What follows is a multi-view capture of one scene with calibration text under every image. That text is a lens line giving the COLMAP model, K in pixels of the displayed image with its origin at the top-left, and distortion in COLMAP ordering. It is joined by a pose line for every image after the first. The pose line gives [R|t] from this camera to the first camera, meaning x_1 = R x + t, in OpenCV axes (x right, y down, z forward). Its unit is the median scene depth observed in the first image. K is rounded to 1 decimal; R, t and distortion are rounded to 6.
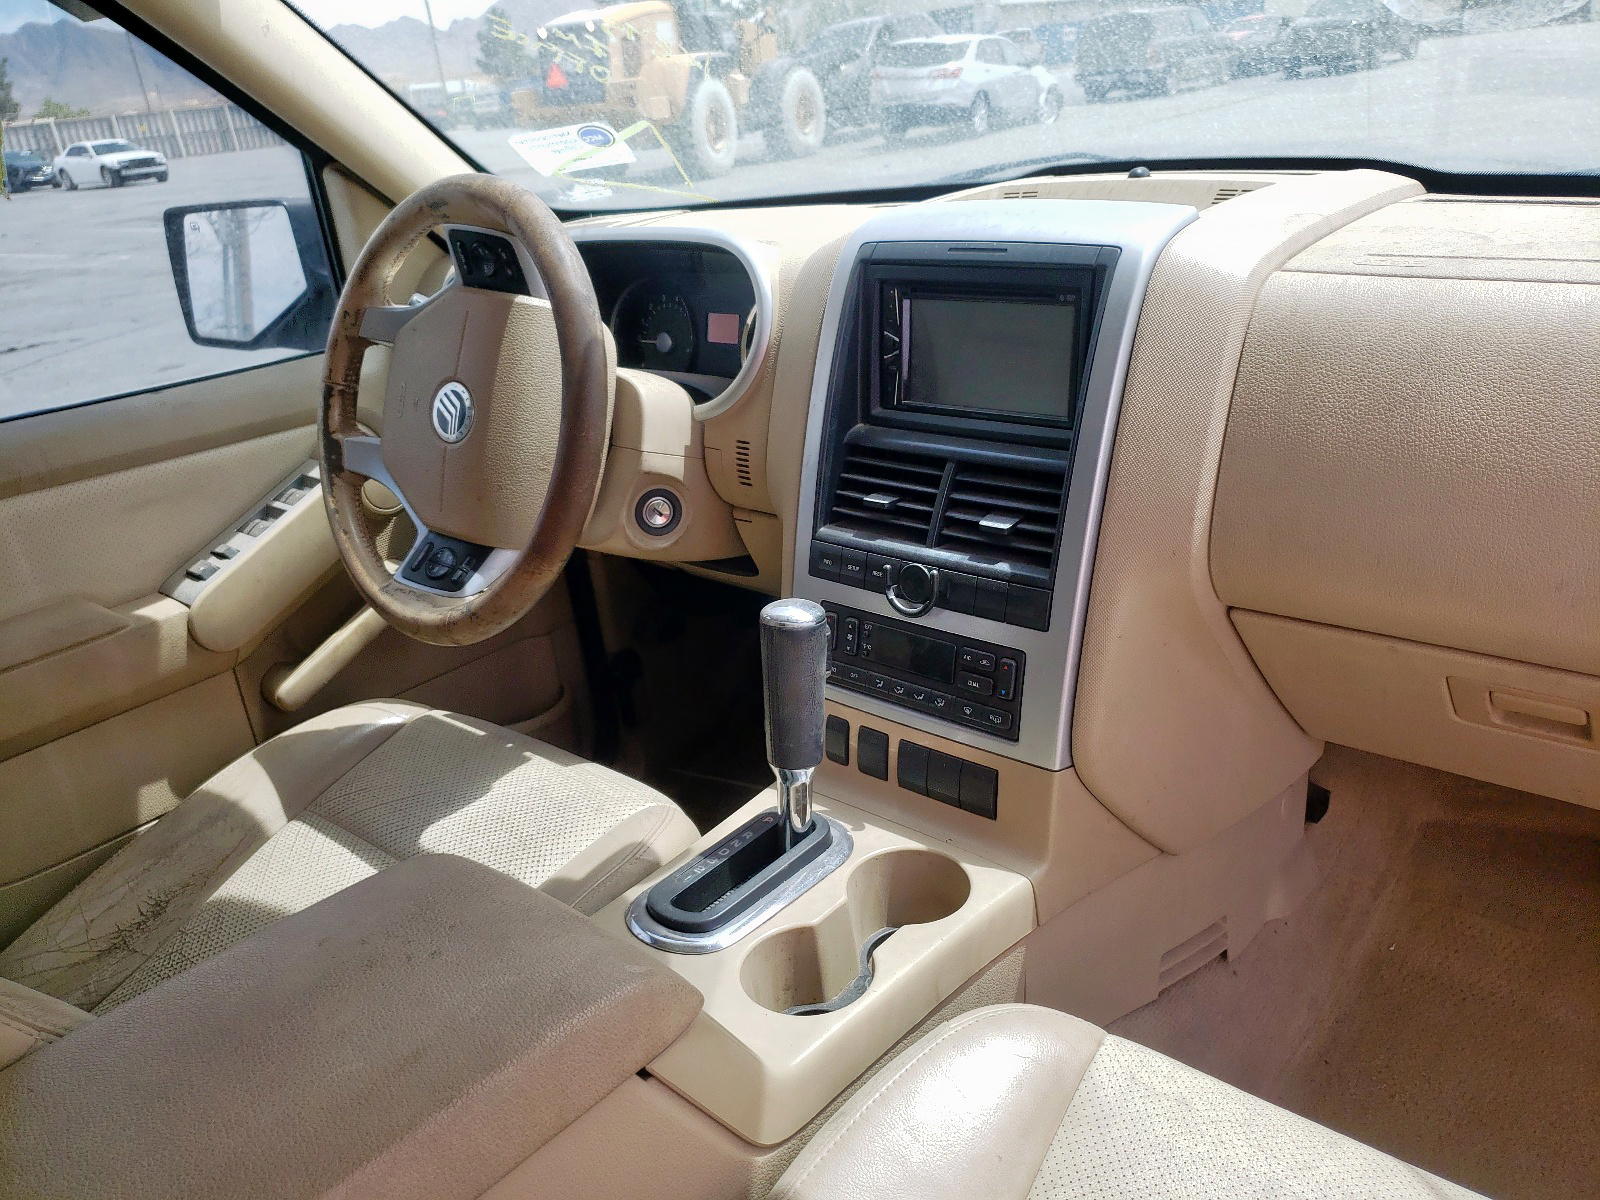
lens RADIAL K [[1213.0, 0, 800.0], [0, 1213.0, 600.0], [0, 0, 1]] dist [0.013105, 0.007254]
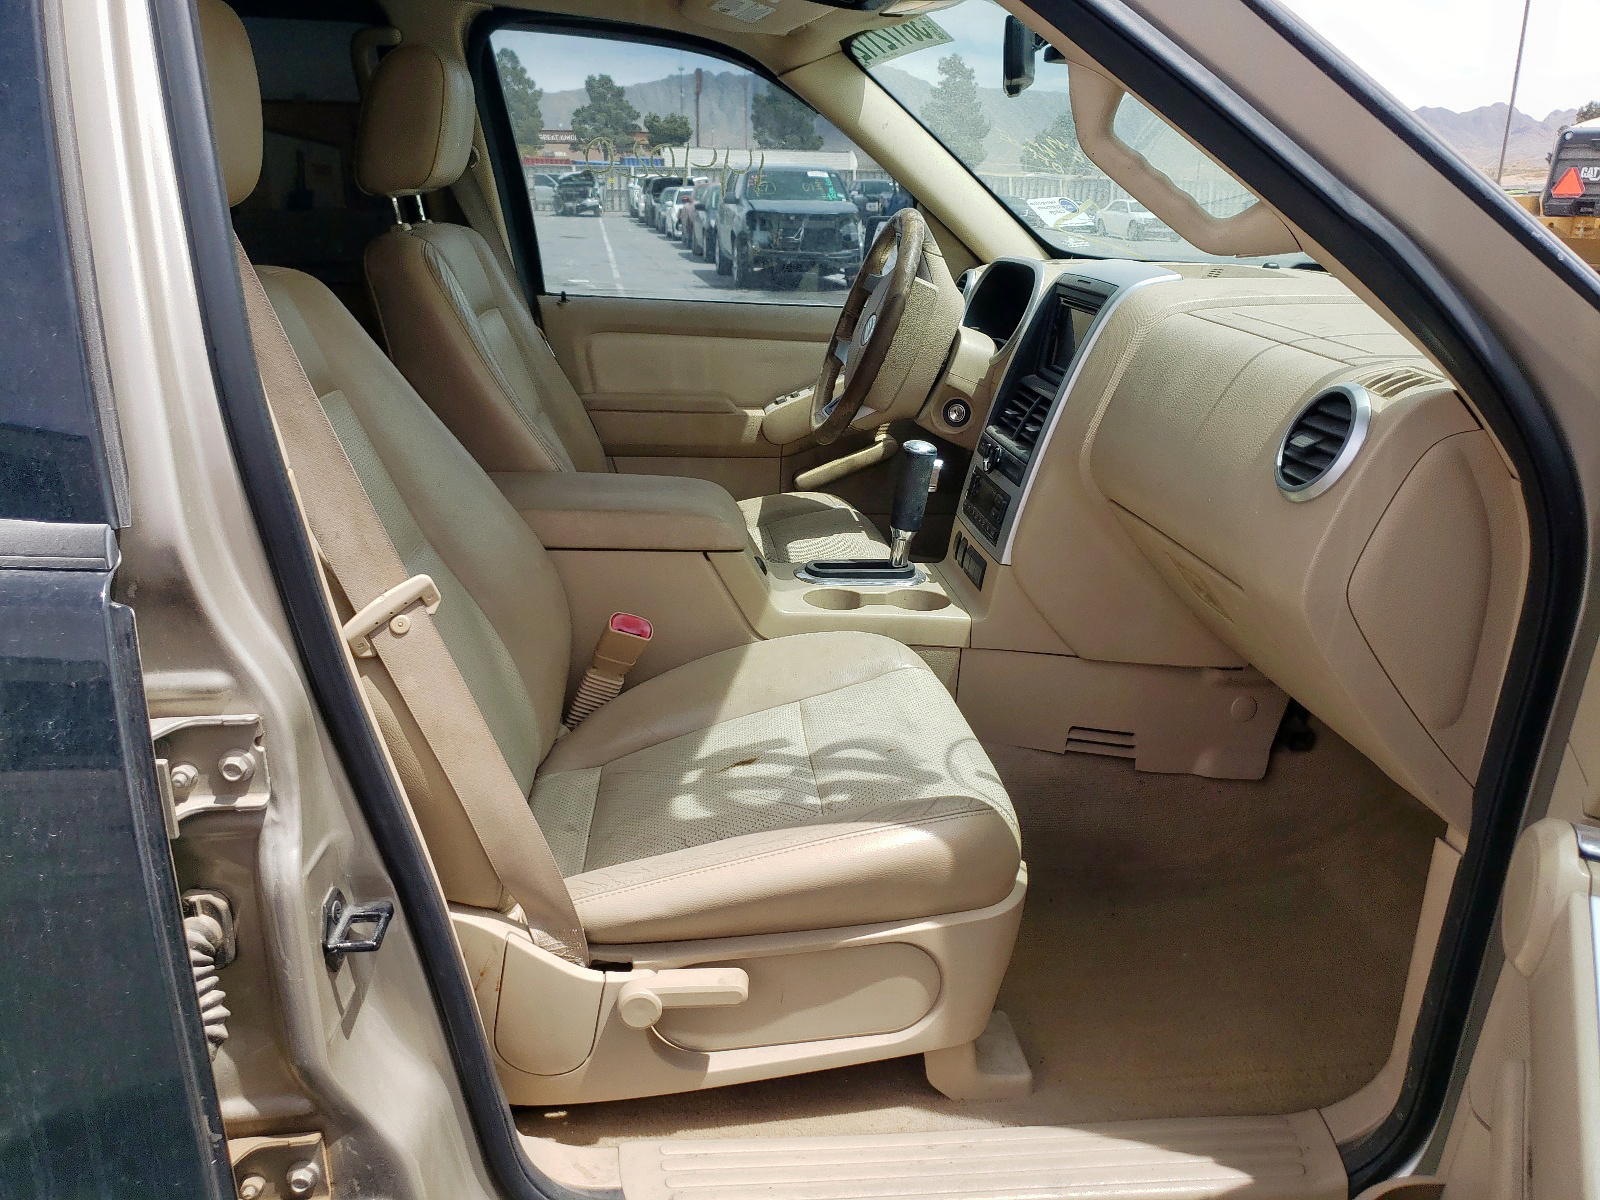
lens RADIAL K [[1213.0, 0, 800.0], [0, 1213.0, 600.0], [0, 0, 1]] dist [0.013105, 0.007254]
pose [[0.720968, 0.320834, -0.614224, 0.976366], [-0.353367, 0.932679, 0.072398, 0.147130], [0.596101, 0.164849, 0.785804, -0.505644]]
